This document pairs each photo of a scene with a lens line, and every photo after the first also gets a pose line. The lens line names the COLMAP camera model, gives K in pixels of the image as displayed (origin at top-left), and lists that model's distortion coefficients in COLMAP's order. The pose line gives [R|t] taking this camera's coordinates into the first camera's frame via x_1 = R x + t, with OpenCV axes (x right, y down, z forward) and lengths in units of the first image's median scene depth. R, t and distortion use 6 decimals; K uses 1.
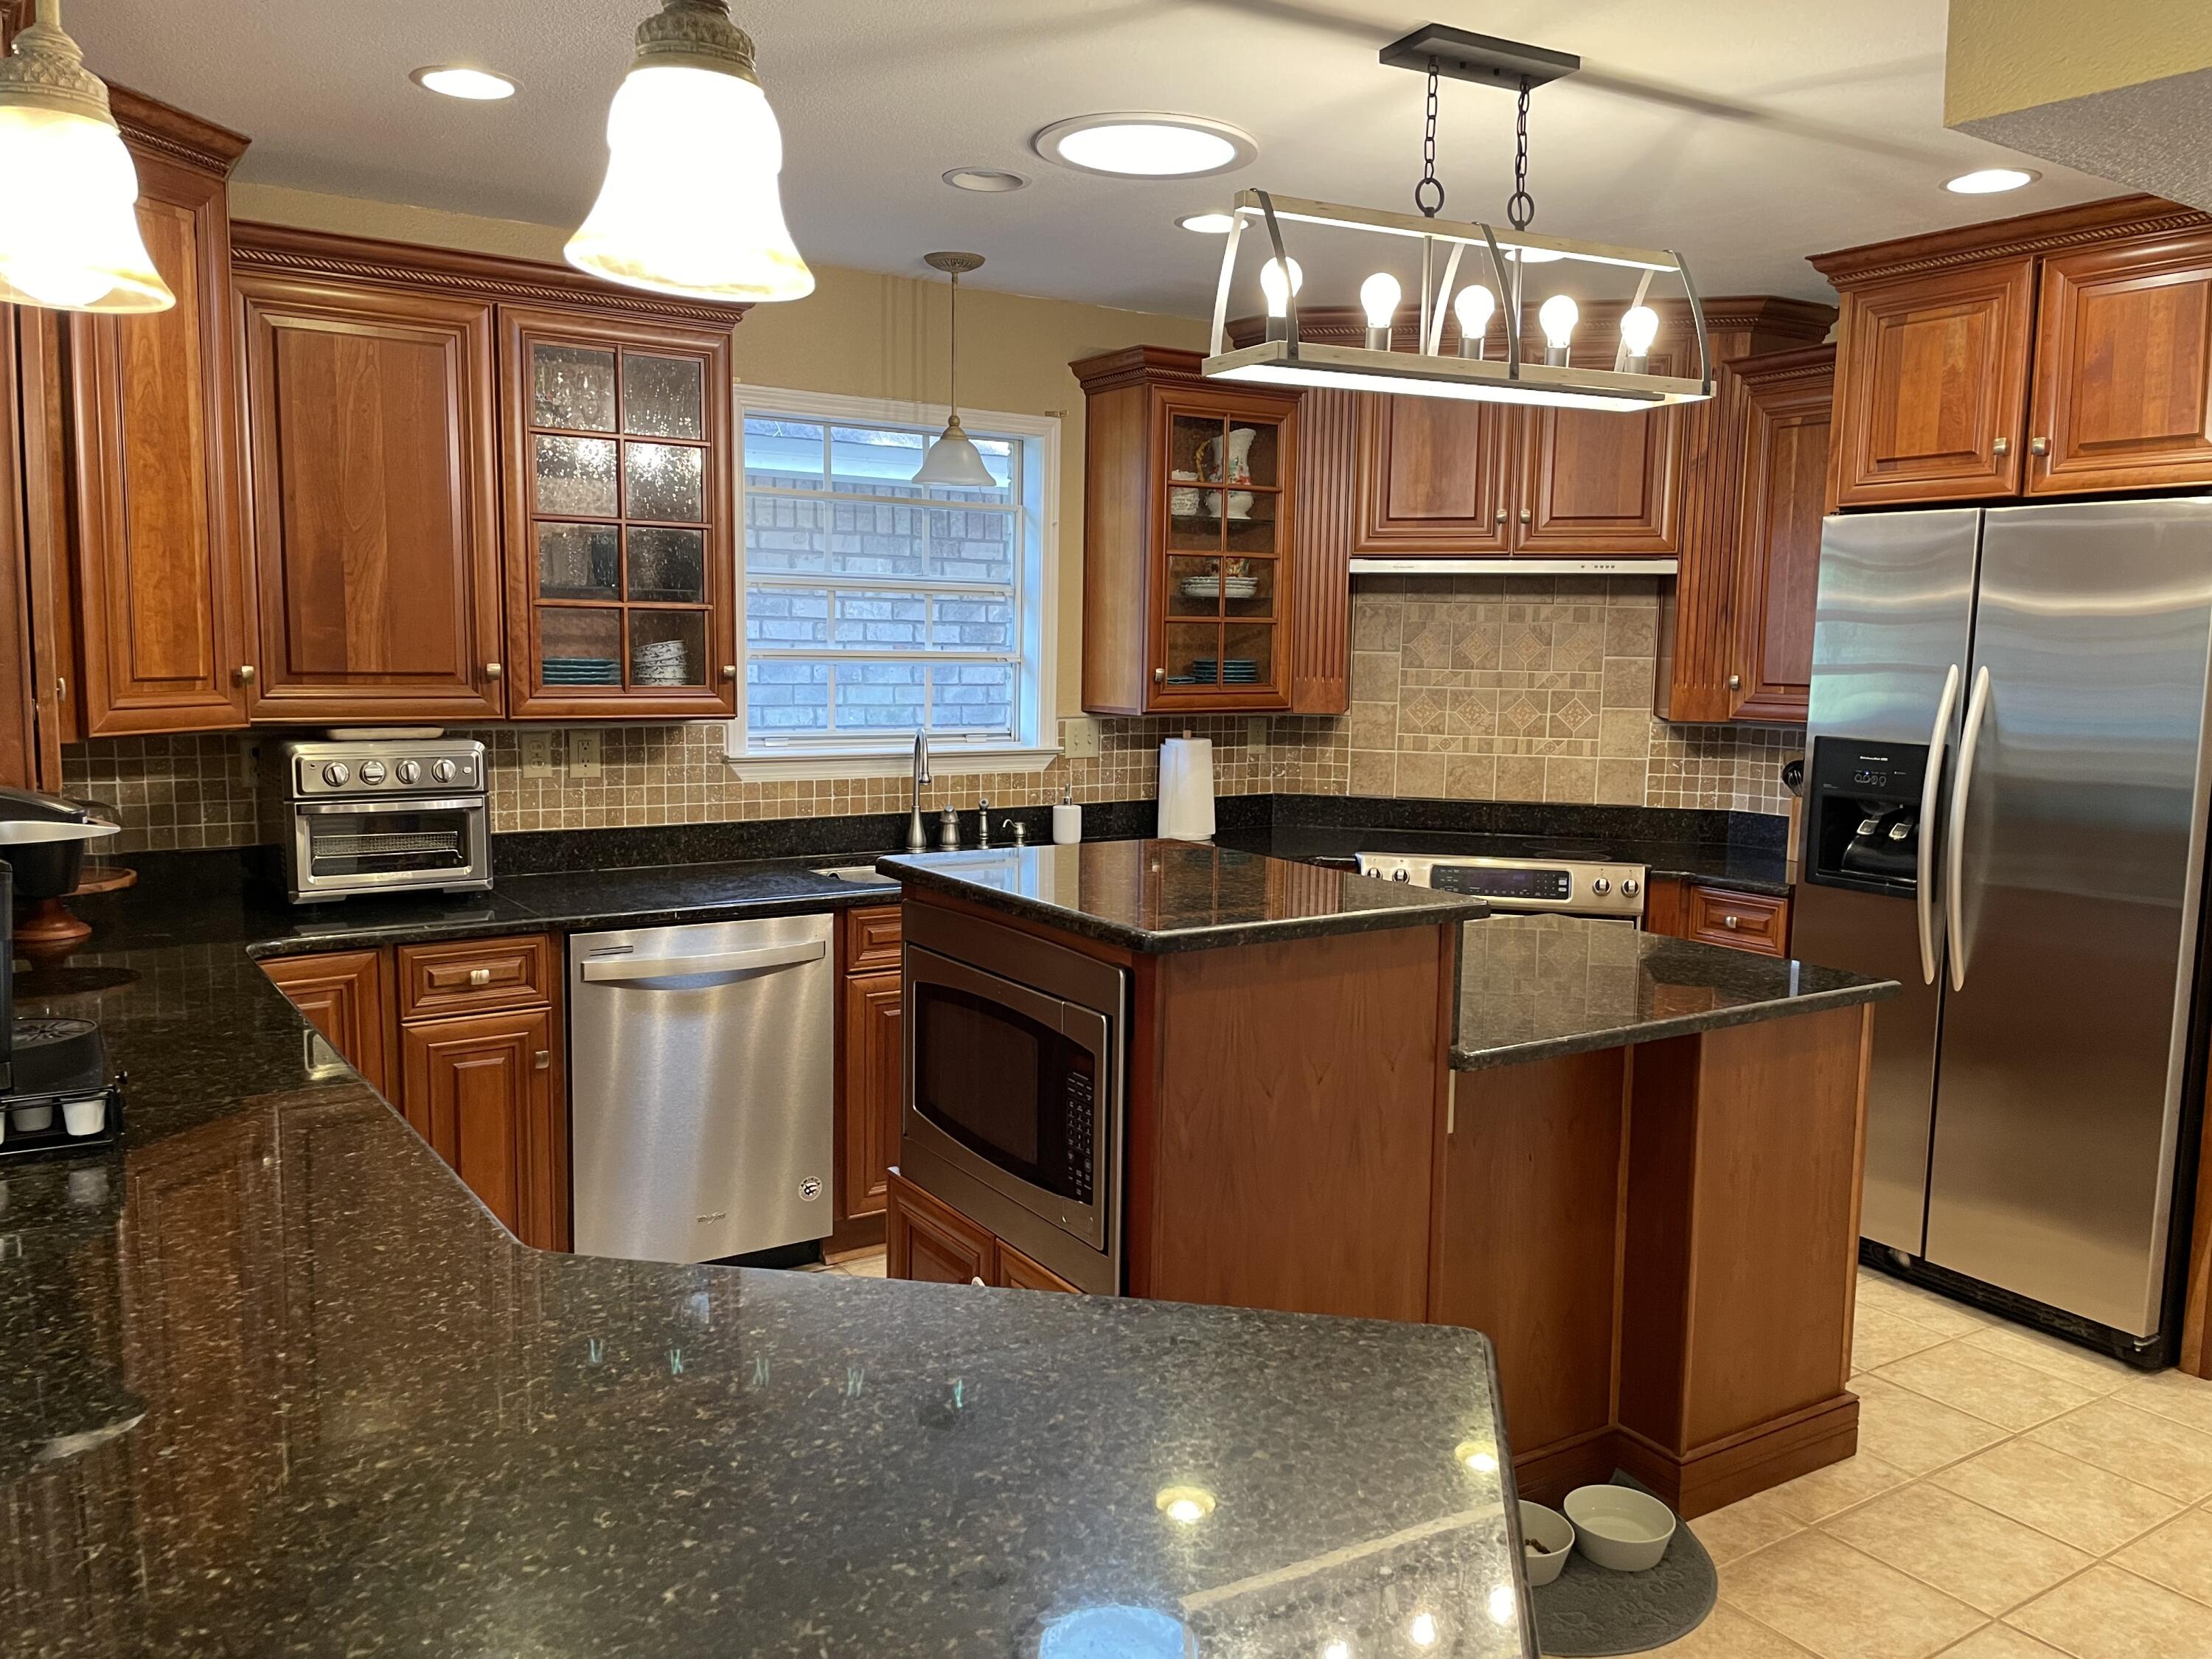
lens RADIAL K [[1680.4, 0, 1111.8], [0, 1680.4, 834.9], [0, 0, 1]] dist [0.082690, -0.106758]
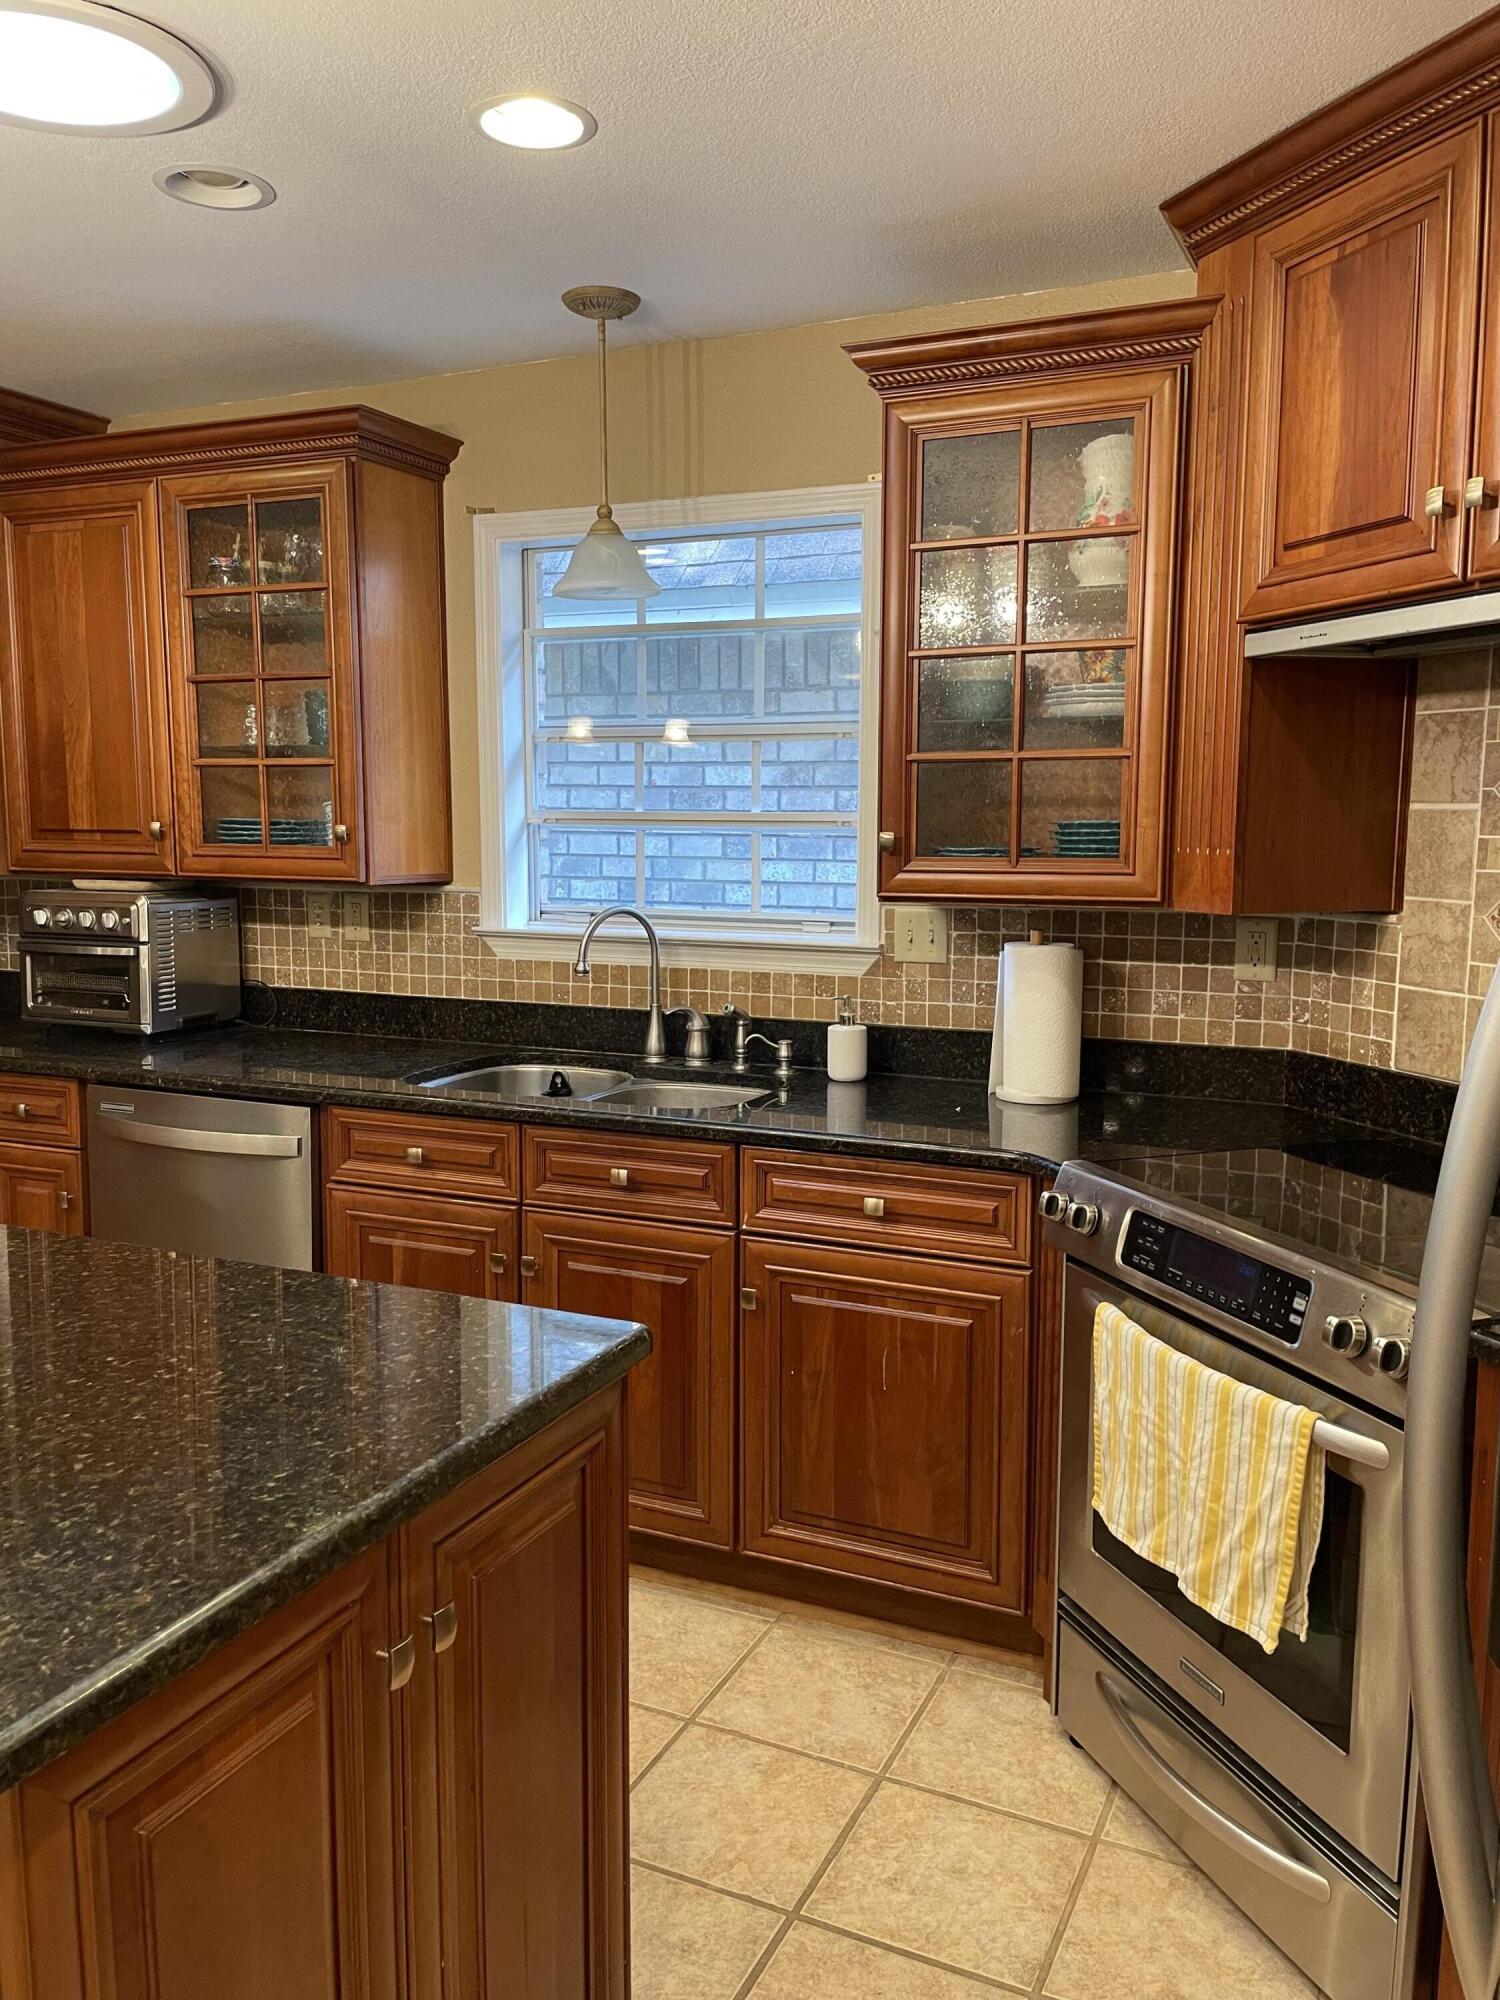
lens RADIAL K [[1519.4, 0, 761.6], [0, 1519.4, 995.4], [0, 0, 1]] dist [0.082690, -0.106758]
pose [[0.532527, 0.085754, -0.842058, 0.538236], [-0.096630, 0.994509, 0.040170, -0.057056], [0.840879, 0.059976, 0.537889, 0.671558]]
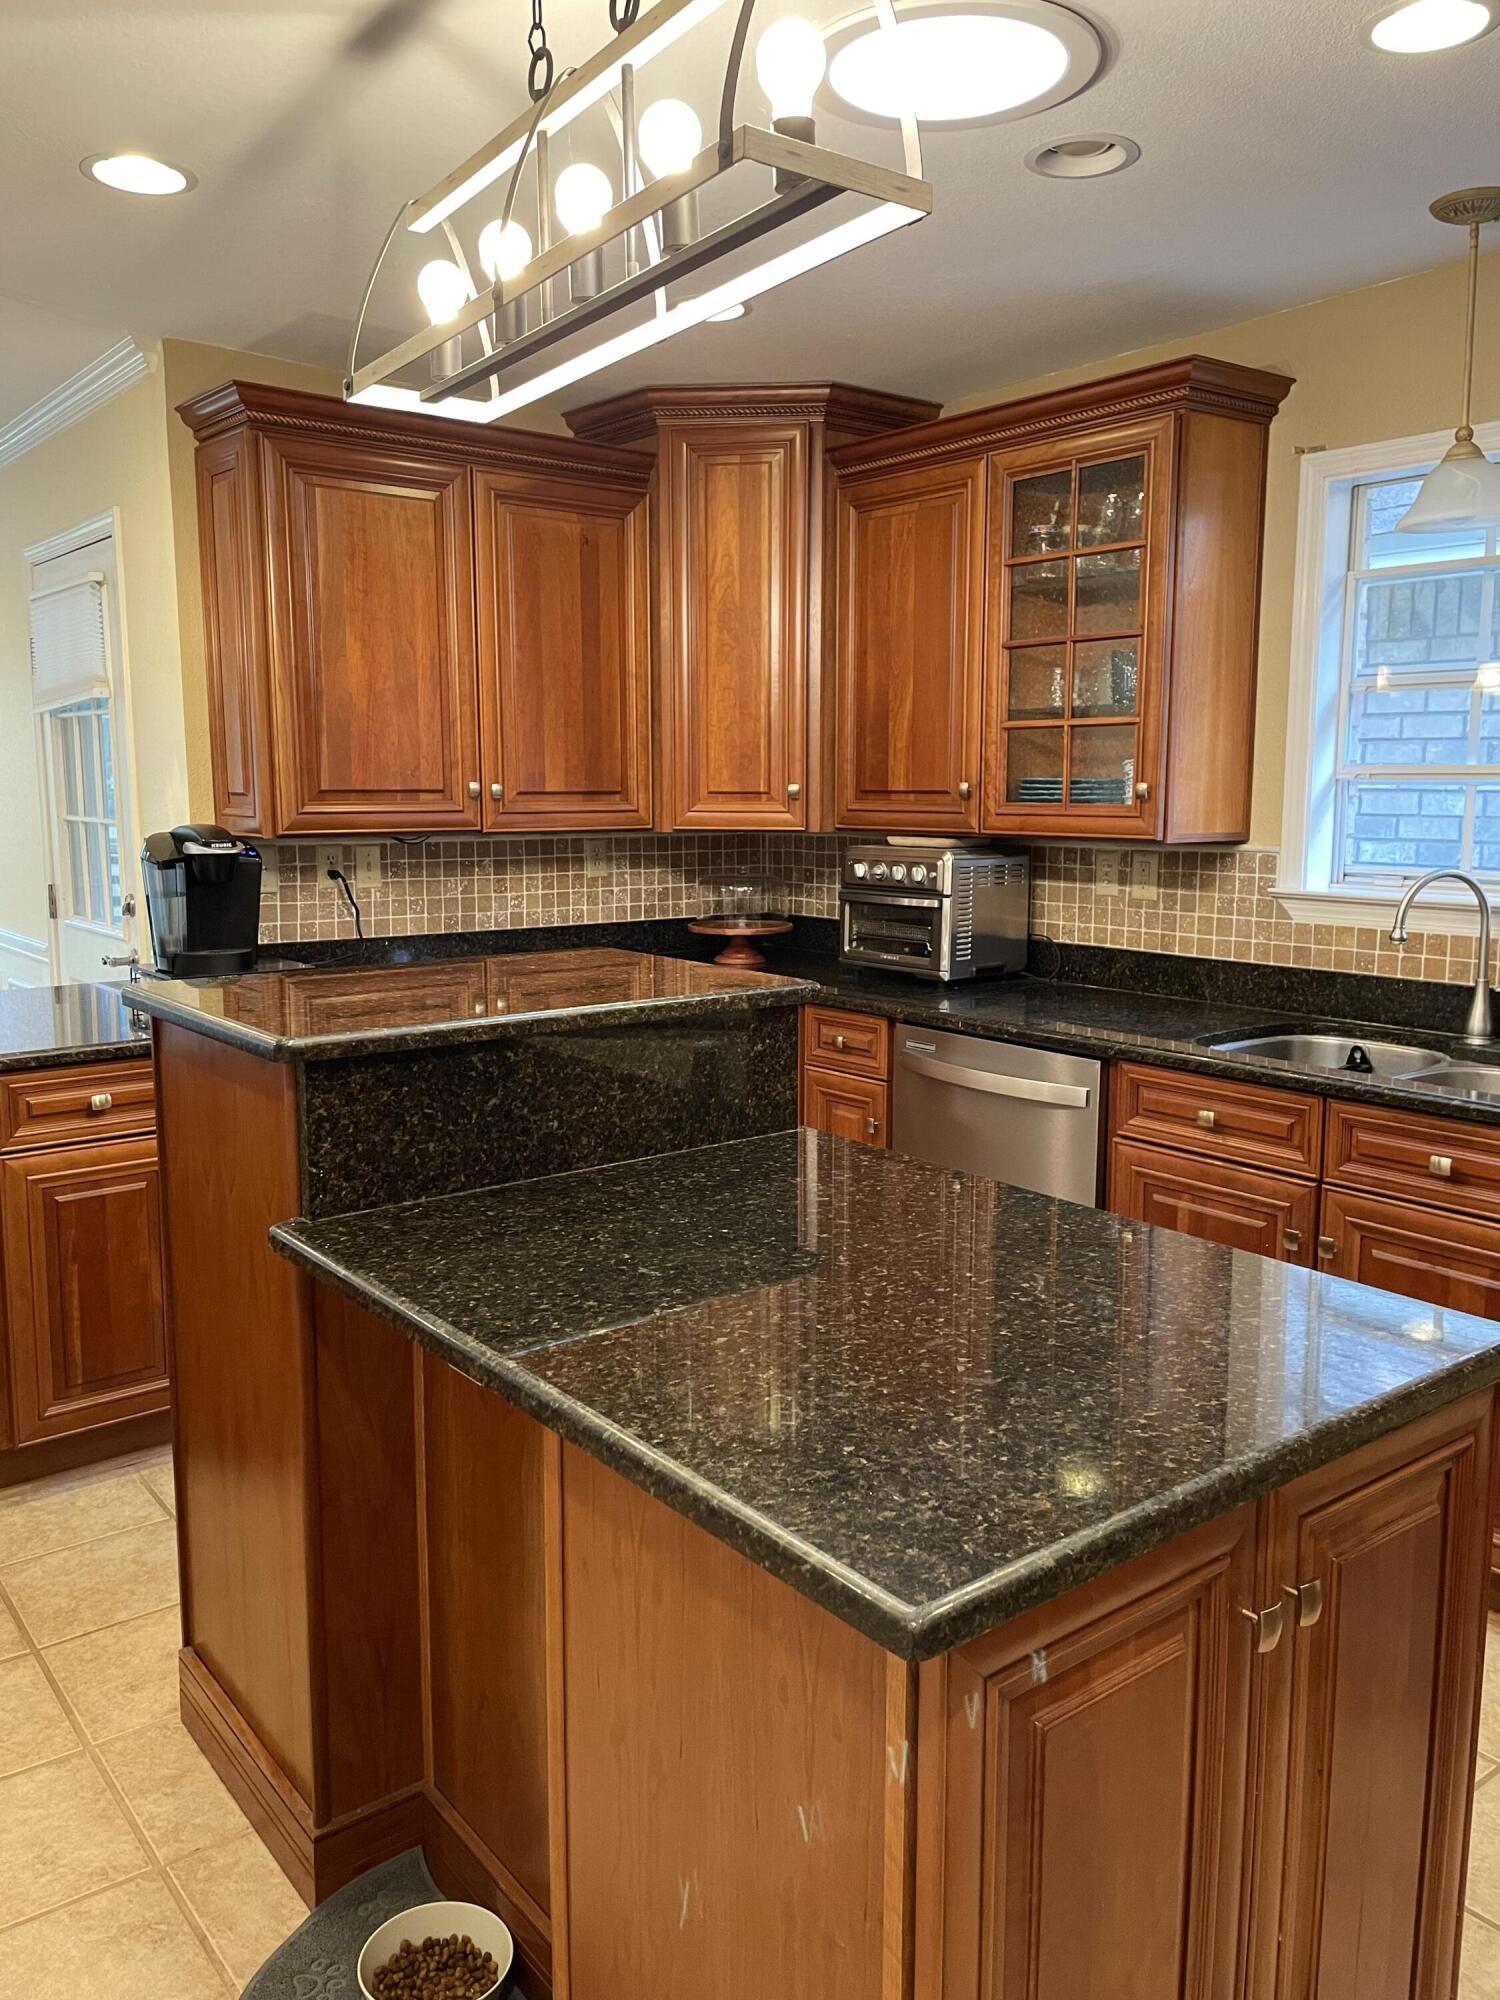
lens RADIAL K [[1519.4, 0, 743.0], [0, 1519.4, 986.9], [0, 0, 1]] dist [0.082690, -0.106758]
pose [[0.076207, 0.120370, -0.989800, 0.530457], [-0.116713, 0.986939, 0.111036, -0.051816], [0.990238, 0.107061, 0.089260, 0.646343]]
